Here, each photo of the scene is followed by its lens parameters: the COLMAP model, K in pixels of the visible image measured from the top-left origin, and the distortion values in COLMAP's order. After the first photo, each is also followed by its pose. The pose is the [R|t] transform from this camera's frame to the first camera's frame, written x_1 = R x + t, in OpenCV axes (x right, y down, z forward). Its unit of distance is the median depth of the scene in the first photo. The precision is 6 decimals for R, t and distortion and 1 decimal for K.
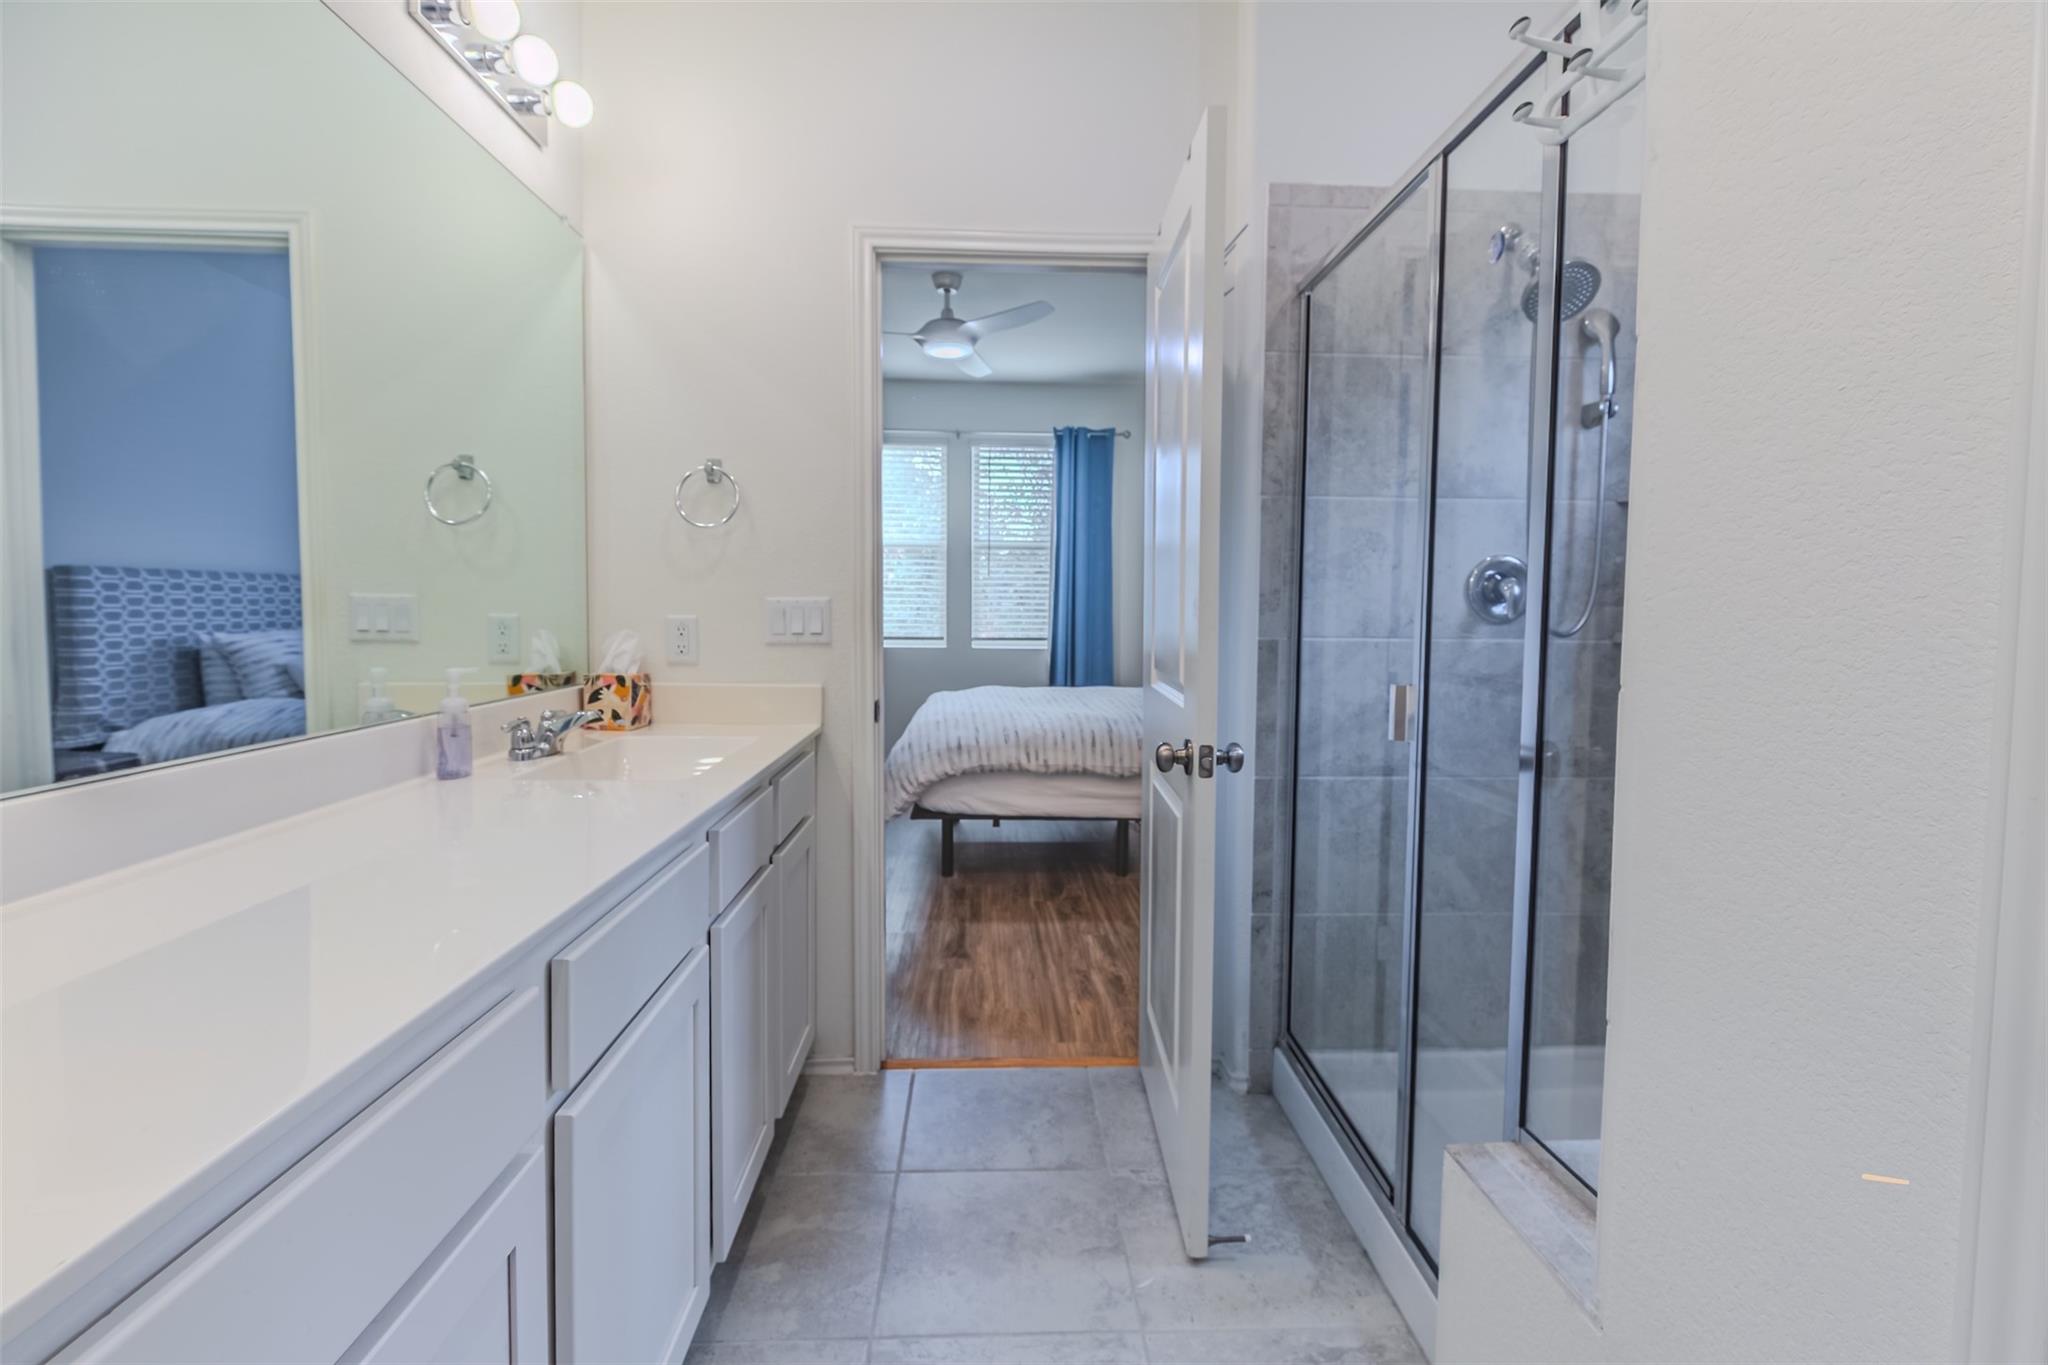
lens RADIAL K [[951.7, 0, 1024.0], [0, 951.7, 682.5], [0, 0, 1]] dist [0.000257, -0.000049]
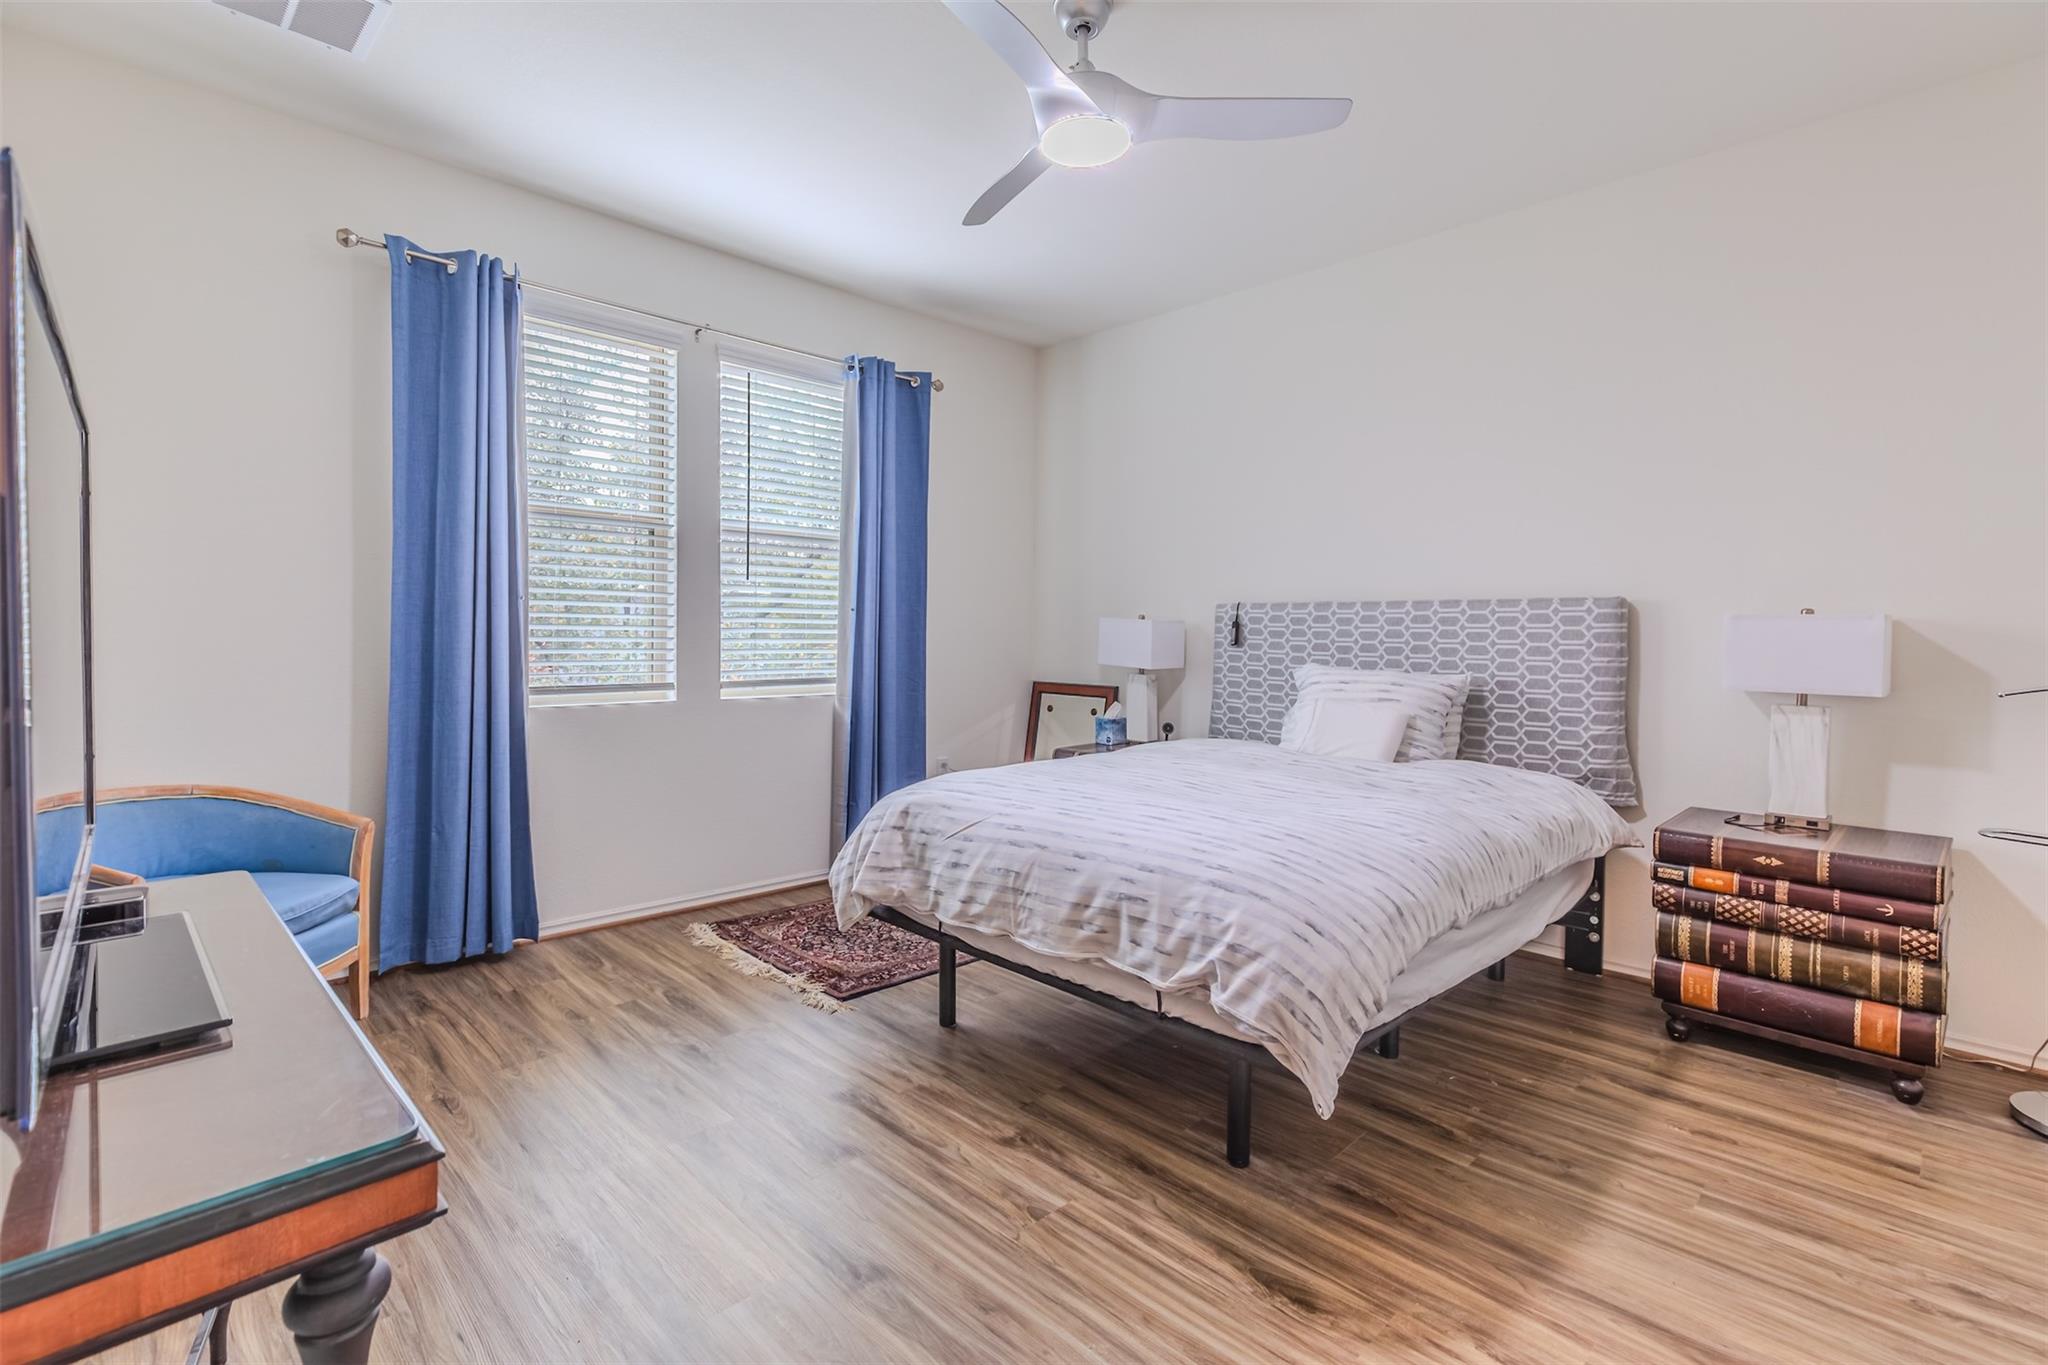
lens RADIAL K [[951.7, 0, 1024.0], [0, 951.7, 682.5], [0, 0, 1]] dist [0.000257, -0.000049]
pose [[0.739438, -0.030751, 0.672522, -0.323267], [0.048872, 0.998773, -0.008066, -0.034208], [-0.671448, 0.038831, 0.740033, 0.448209]]
